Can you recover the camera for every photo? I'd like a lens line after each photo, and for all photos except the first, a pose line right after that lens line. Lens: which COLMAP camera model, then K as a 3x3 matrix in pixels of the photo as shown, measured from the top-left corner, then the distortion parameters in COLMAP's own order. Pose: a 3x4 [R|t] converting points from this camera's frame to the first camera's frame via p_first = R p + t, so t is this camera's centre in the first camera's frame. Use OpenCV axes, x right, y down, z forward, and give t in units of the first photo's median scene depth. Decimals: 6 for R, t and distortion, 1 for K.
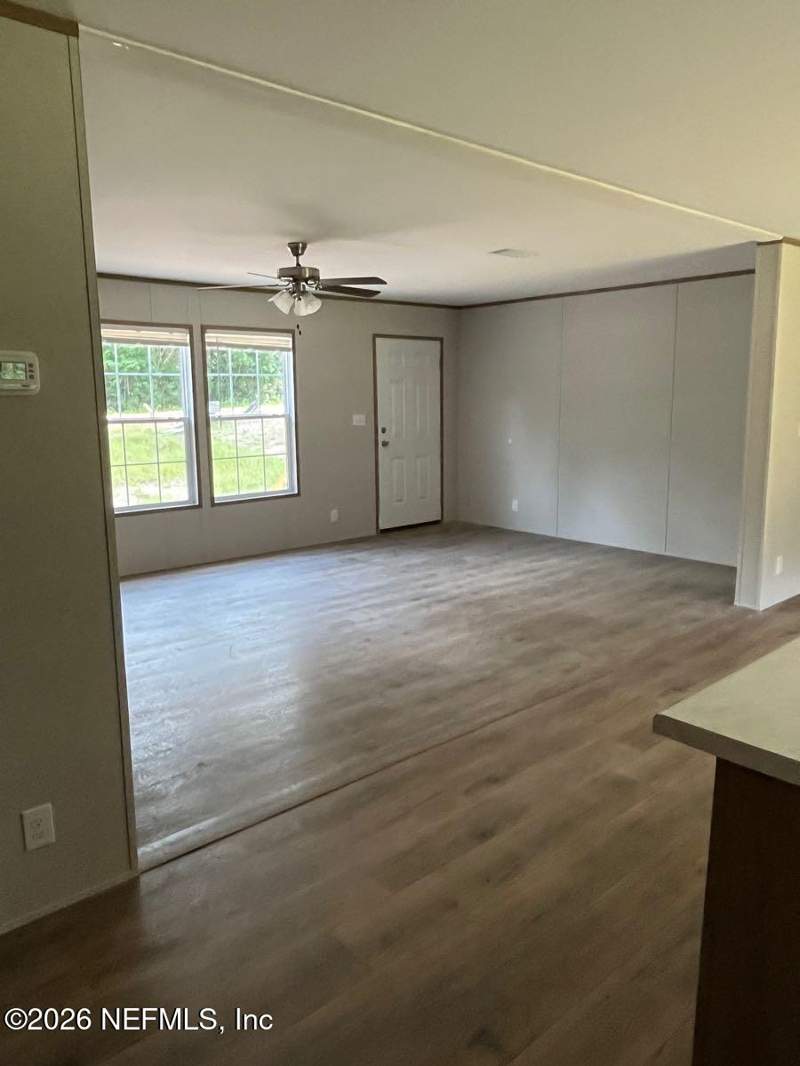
lens RADIAL K [[751.3, 0, 399.2], [0, 751.3, 524.9], [0, 0, 1]] dist [0.012541, -0.003681]
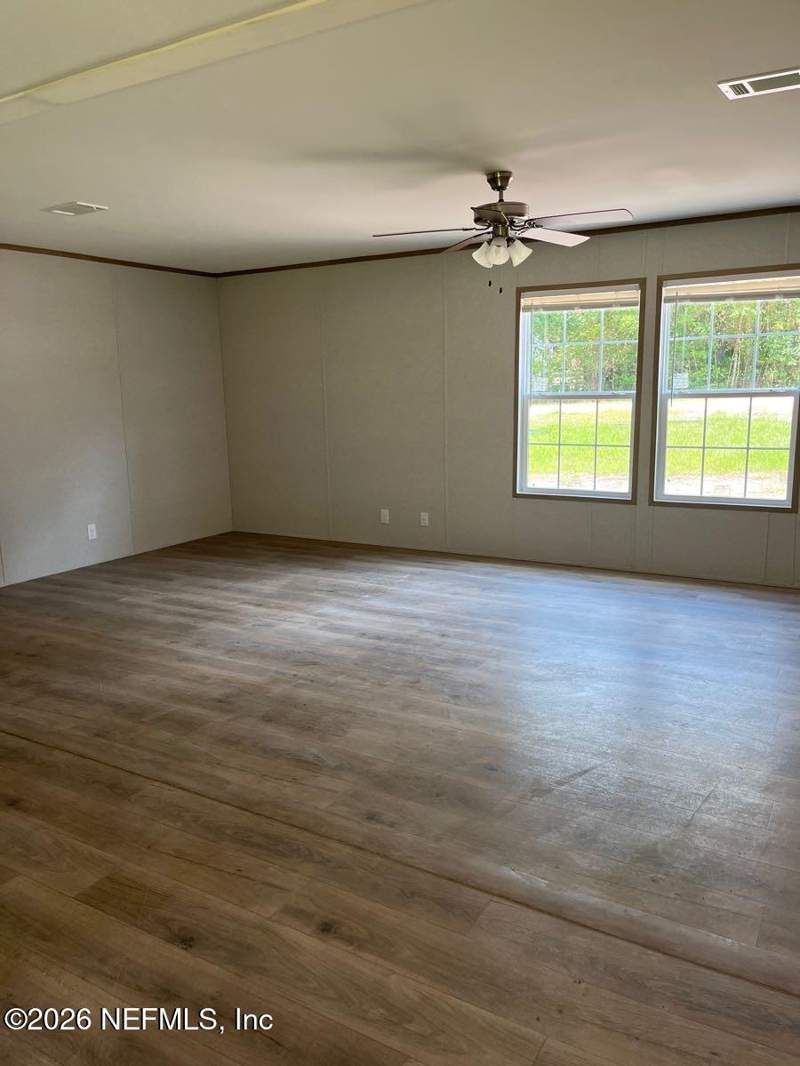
lens RADIAL K [[805.8, 0, 403.0], [0, 805.8, 551.3], [0, 0, 1]] dist [0.031340, -0.004225]
pose [[0.319137, 0.204955, -0.925281, 0.501240], [-0.143565, 0.975523, 0.166567, -0.086331], [0.936771, 0.079681, 0.340750, 0.478546]]
